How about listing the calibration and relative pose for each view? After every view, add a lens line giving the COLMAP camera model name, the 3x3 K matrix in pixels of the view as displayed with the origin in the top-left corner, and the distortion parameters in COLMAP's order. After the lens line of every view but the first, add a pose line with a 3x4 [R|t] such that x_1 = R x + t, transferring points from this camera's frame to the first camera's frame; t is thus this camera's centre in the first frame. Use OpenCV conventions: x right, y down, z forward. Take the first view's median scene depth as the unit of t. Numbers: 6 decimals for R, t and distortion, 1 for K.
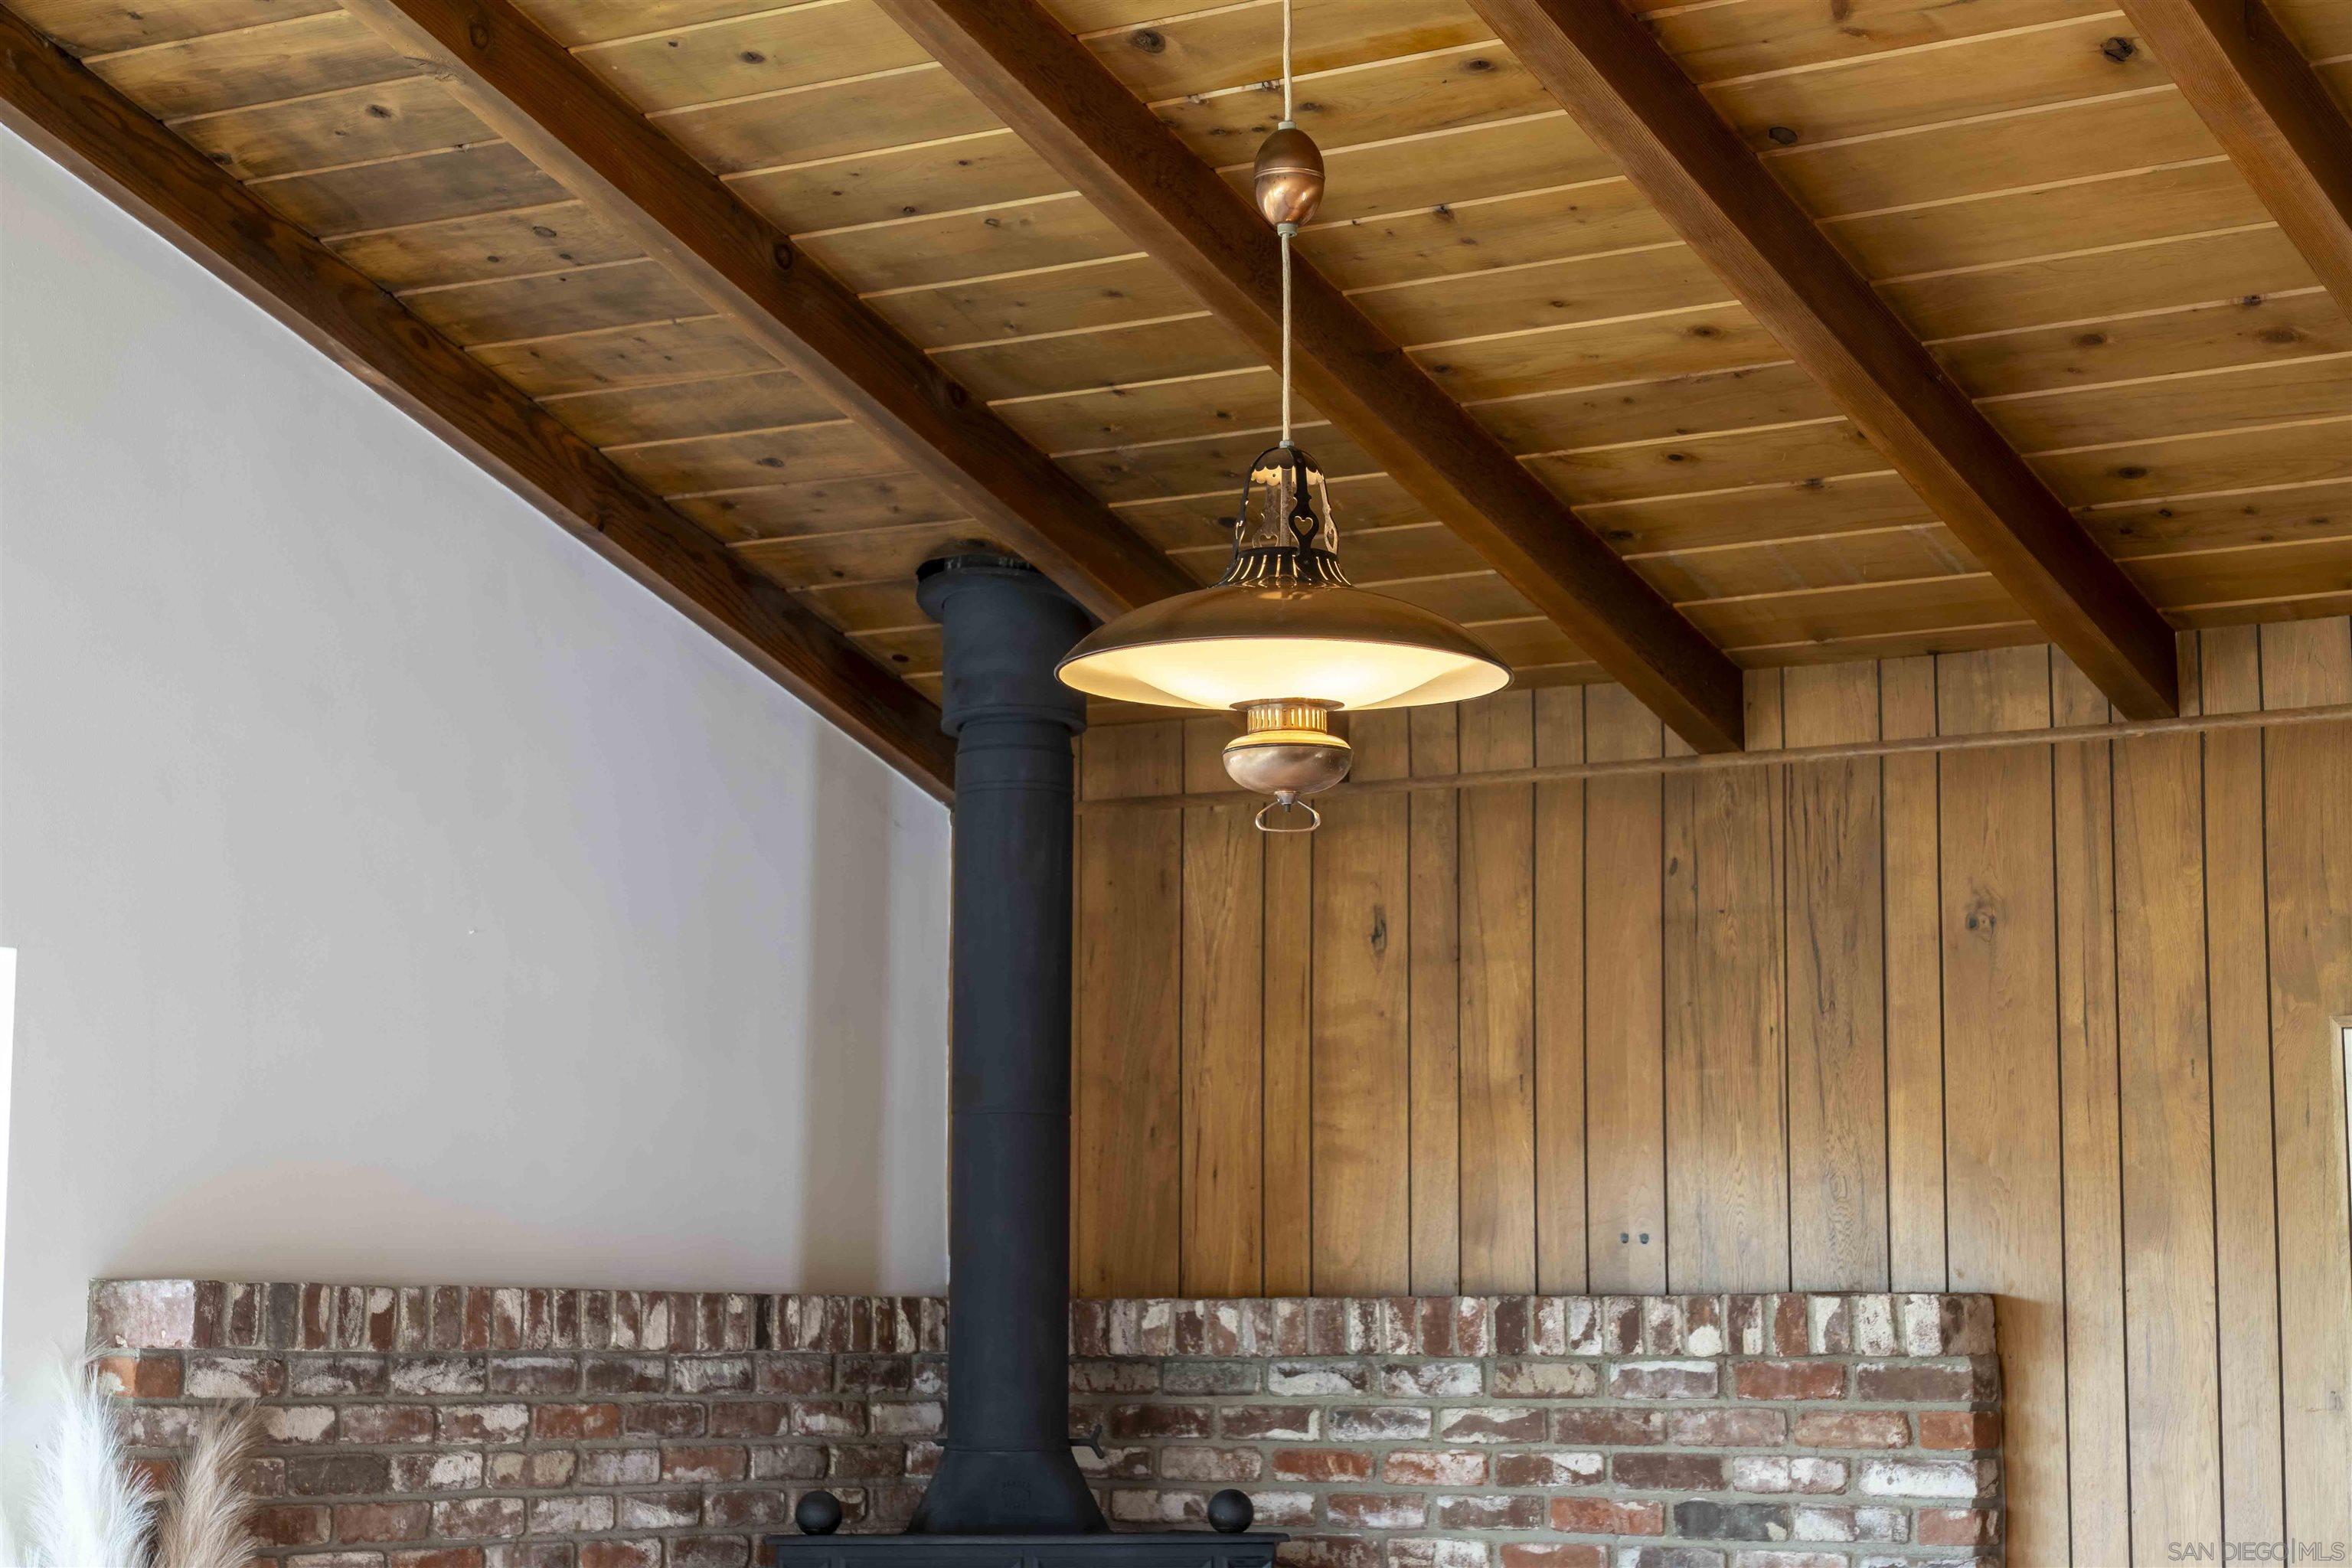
lens RADIAL K [[4662.2, 0, 1171.1], [0, 4662.2, 780.2], [0, 0, 1]] dist [0.023413, 0.000000]
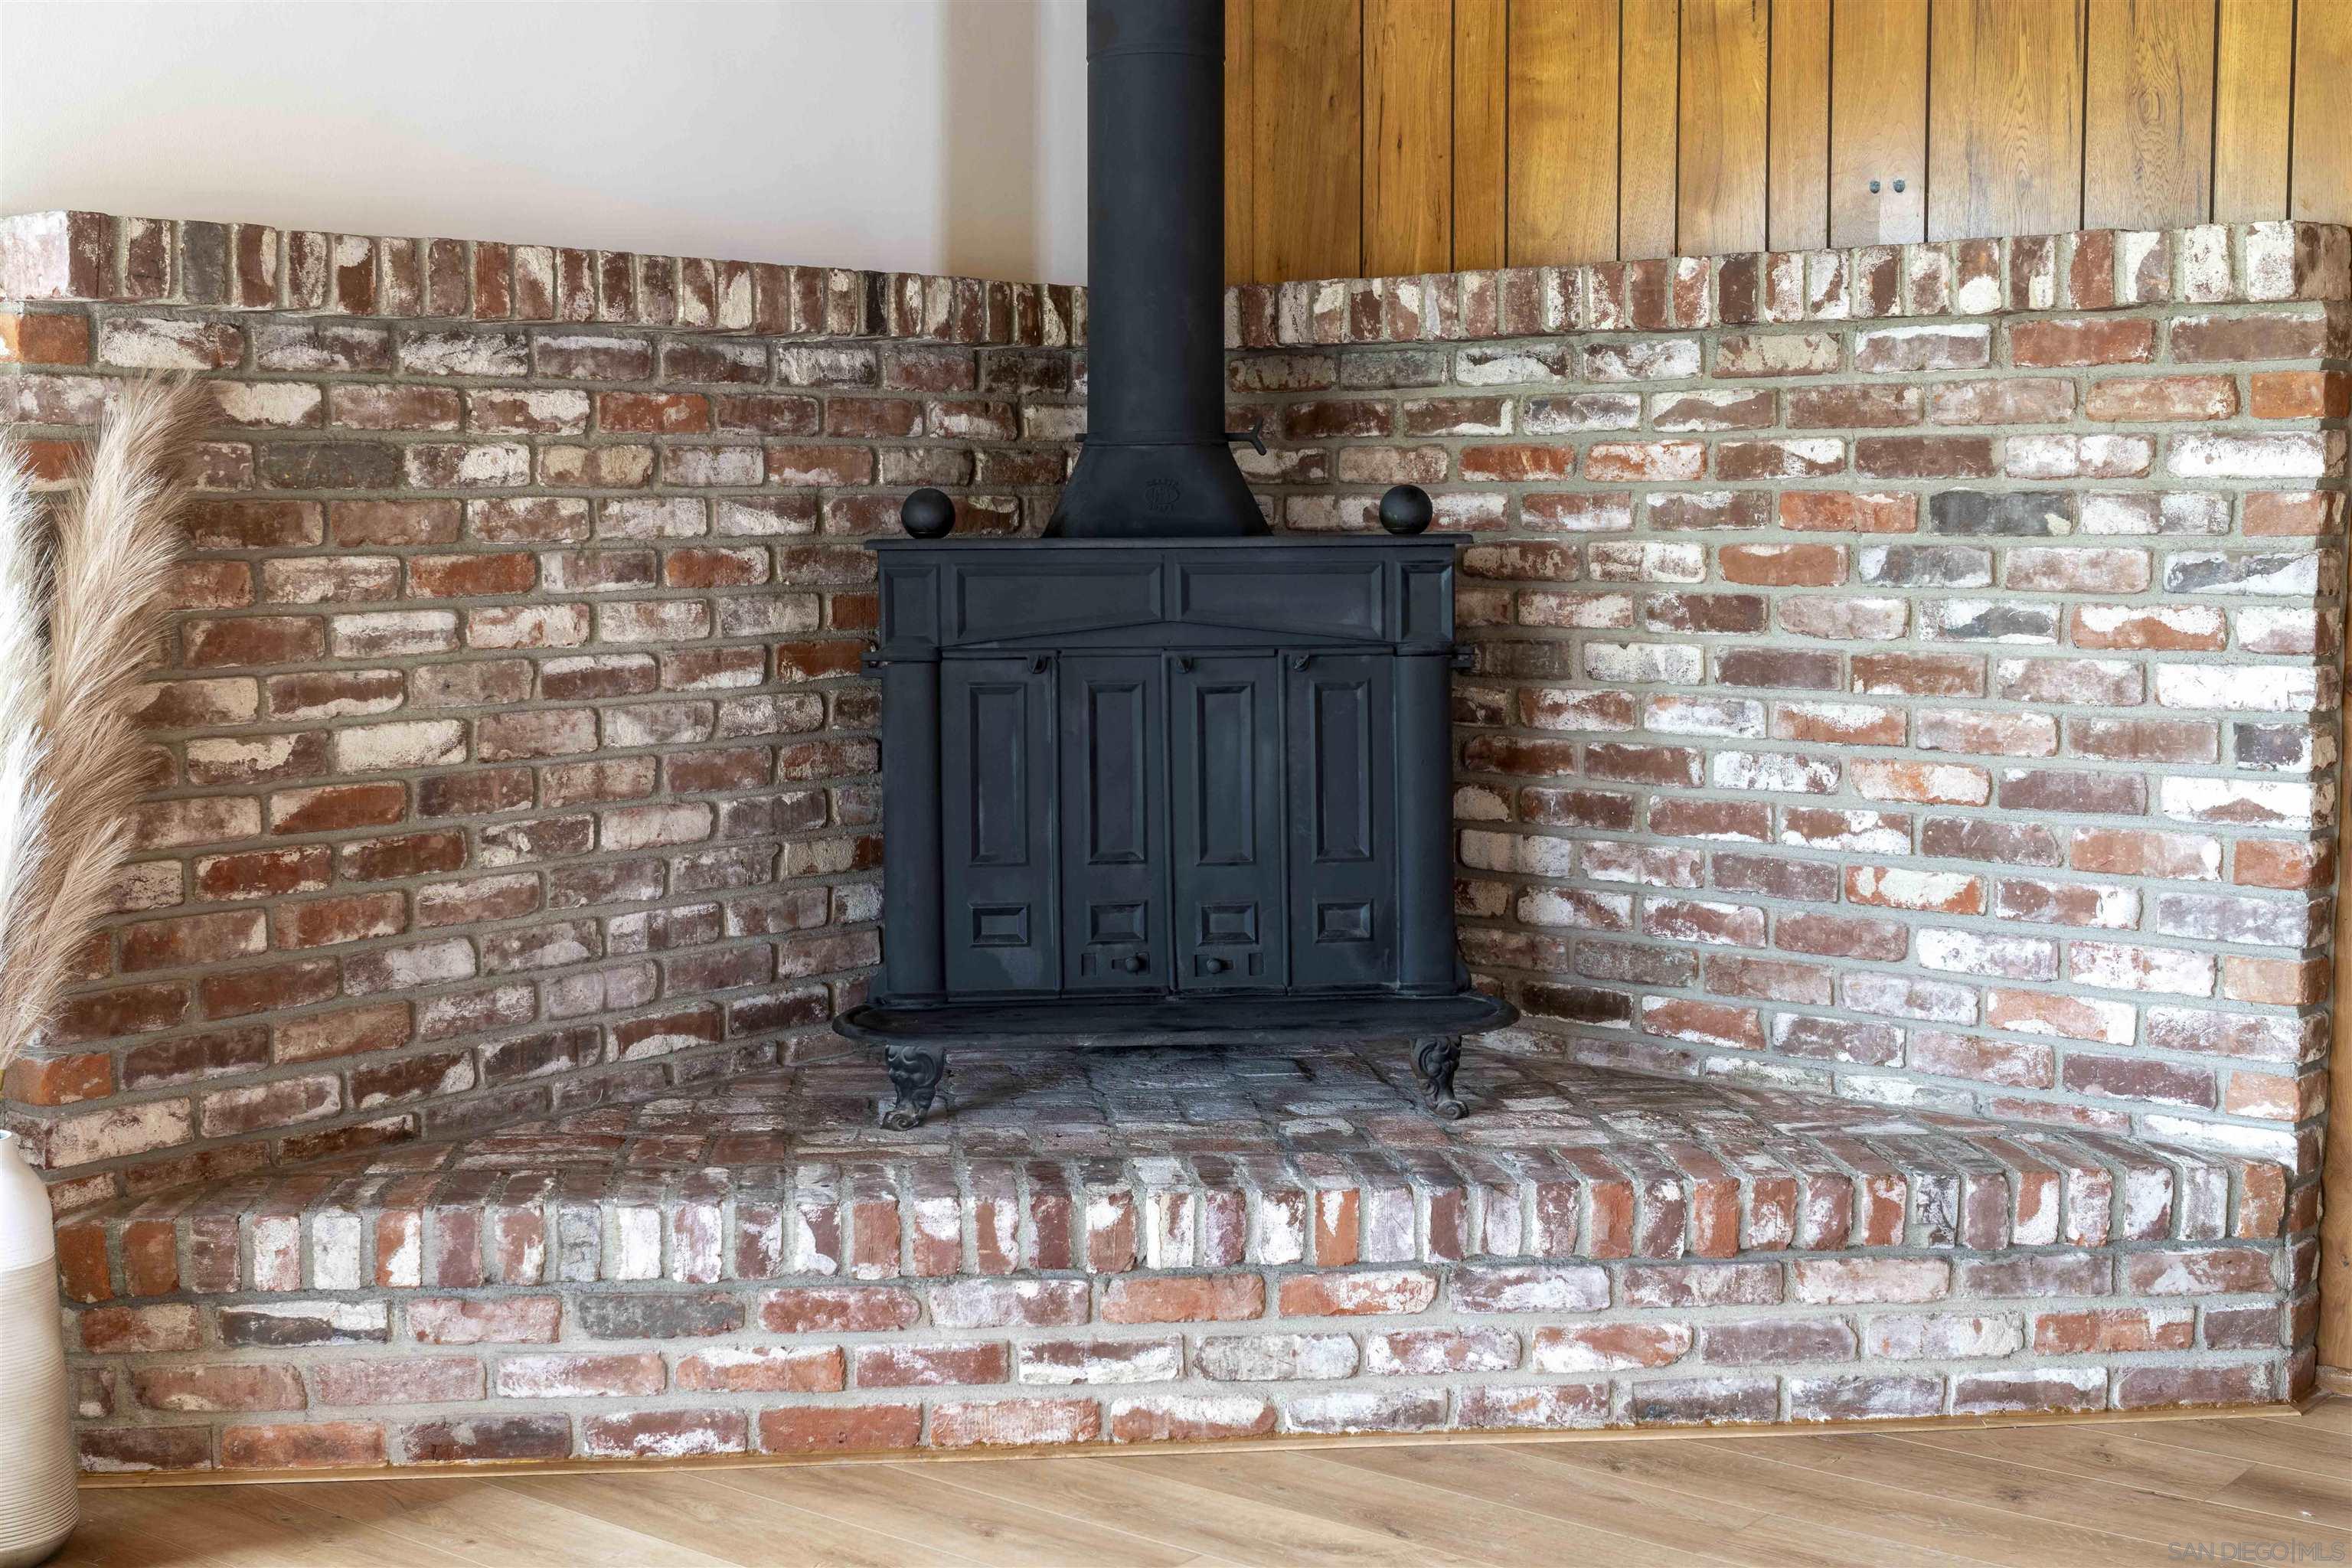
lens RADIAL K [[2926.4, 0, 1169.6], [0, 2926.4, 791.6], [0, 0, 1]] dist [0.013835, 0.000000]
pose [[0.994792, 0.000402, -0.101927, 0.024596], [0.022314, 0.974876, 0.221626, 0.086168], [0.099455, -0.222746, 0.969790, 0.456048]]
